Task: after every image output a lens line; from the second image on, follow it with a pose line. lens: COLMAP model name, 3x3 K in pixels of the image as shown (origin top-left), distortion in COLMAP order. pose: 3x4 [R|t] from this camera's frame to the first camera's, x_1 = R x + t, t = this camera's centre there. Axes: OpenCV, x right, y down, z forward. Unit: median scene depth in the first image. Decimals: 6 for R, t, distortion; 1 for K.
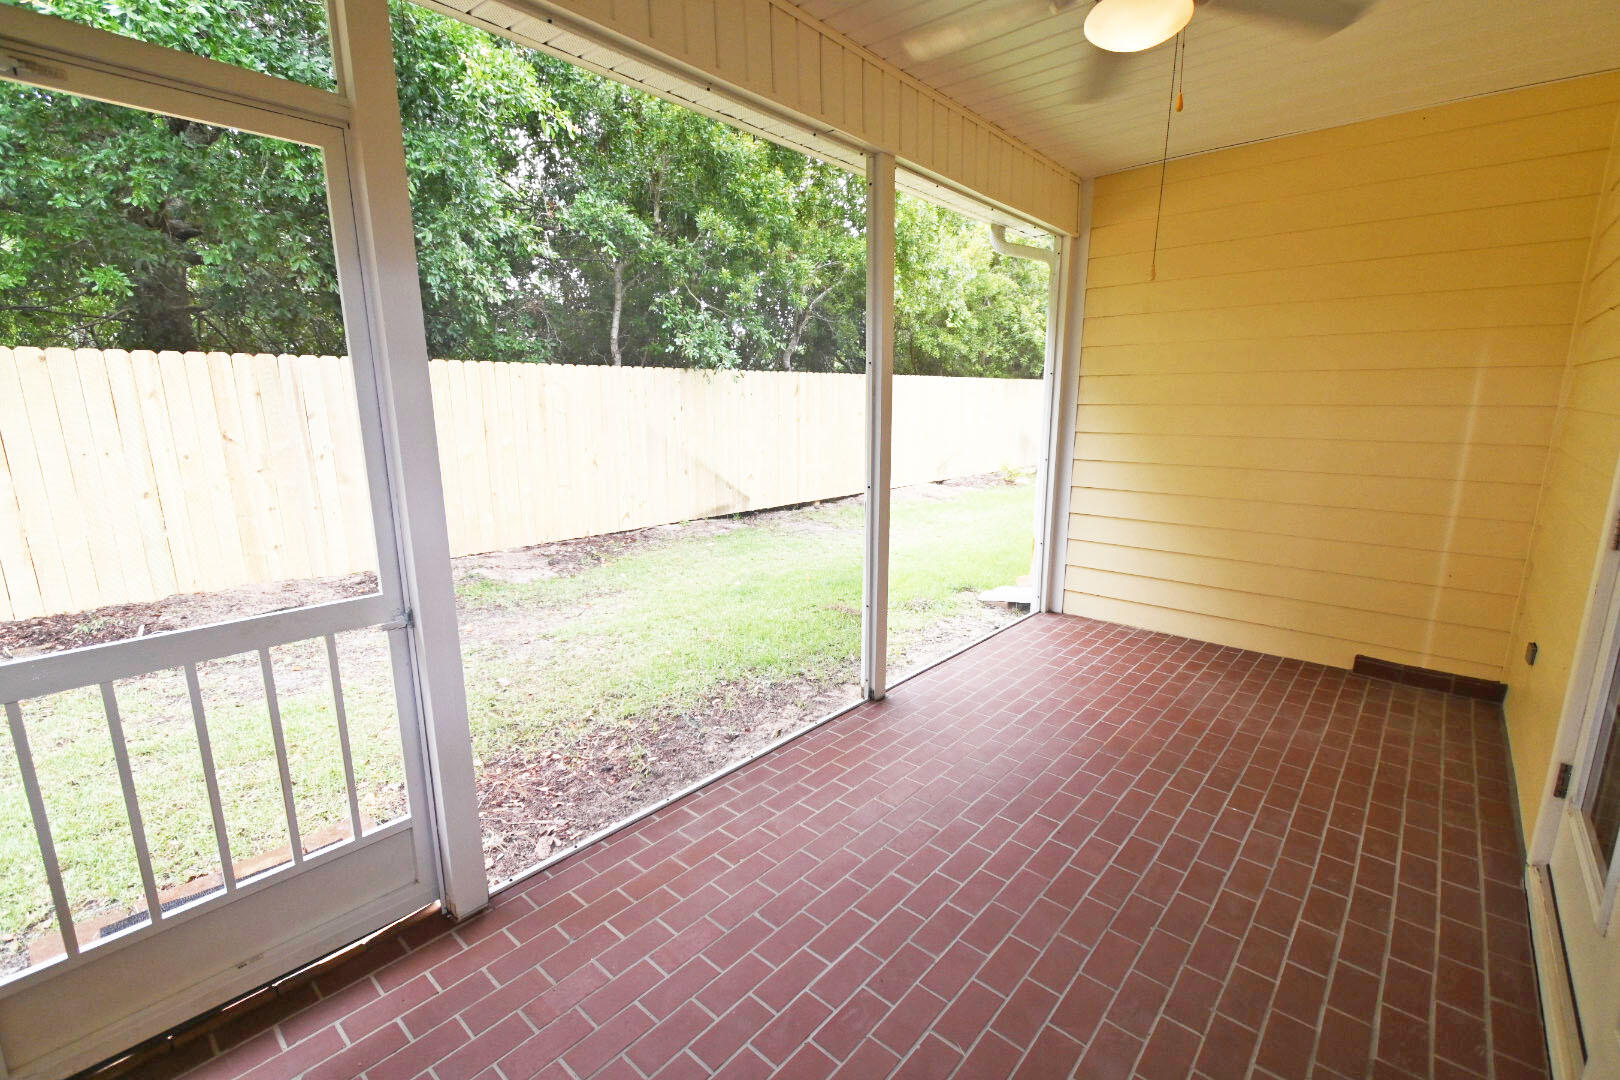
lens RADIAL K [[710.3, 0, 816.8], [0, 710.3, 542.3], [0, 0, 1]] dist [0.008076, -0.004154]
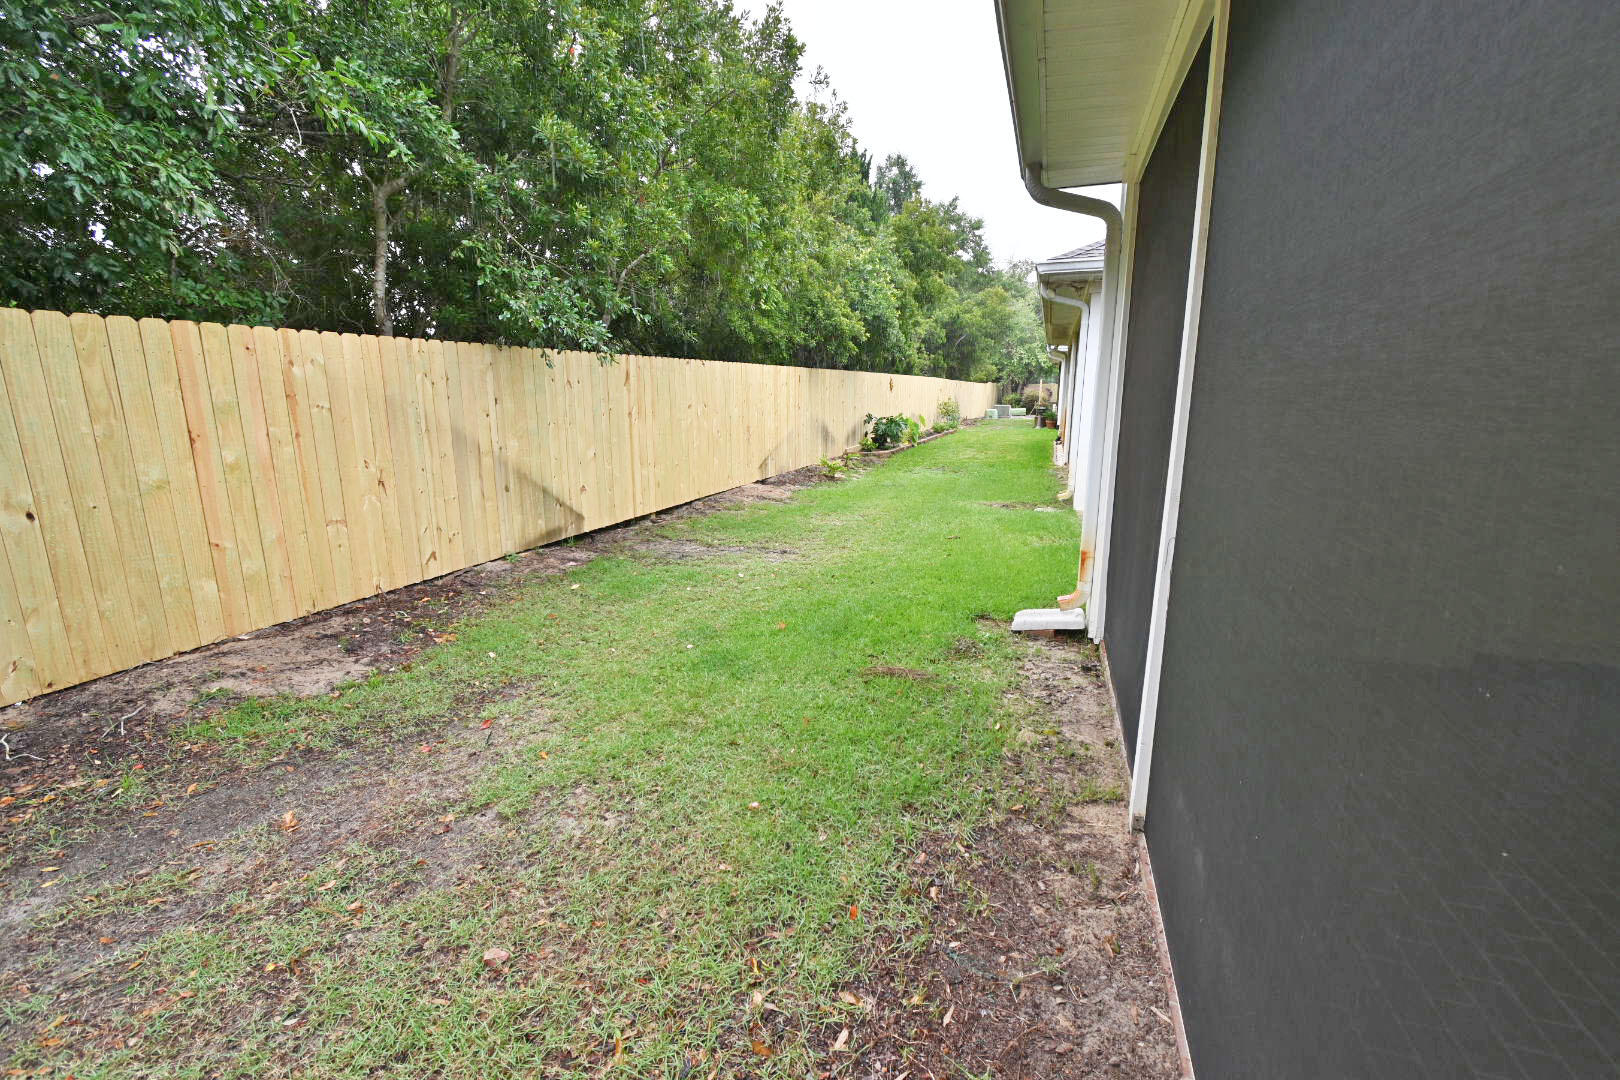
lens RADIAL K [[710.3, 0, 808.3], [0, 710.3, 541.2], [0, 0, 1]] dist [0.008076, -0.004154]
pose [[0.918522, -0.082804, 0.386603, -0.191550], [0.079708, 0.996528, 0.024064, -0.038697], [-0.387253, 0.008712, 0.921932, 0.216883]]
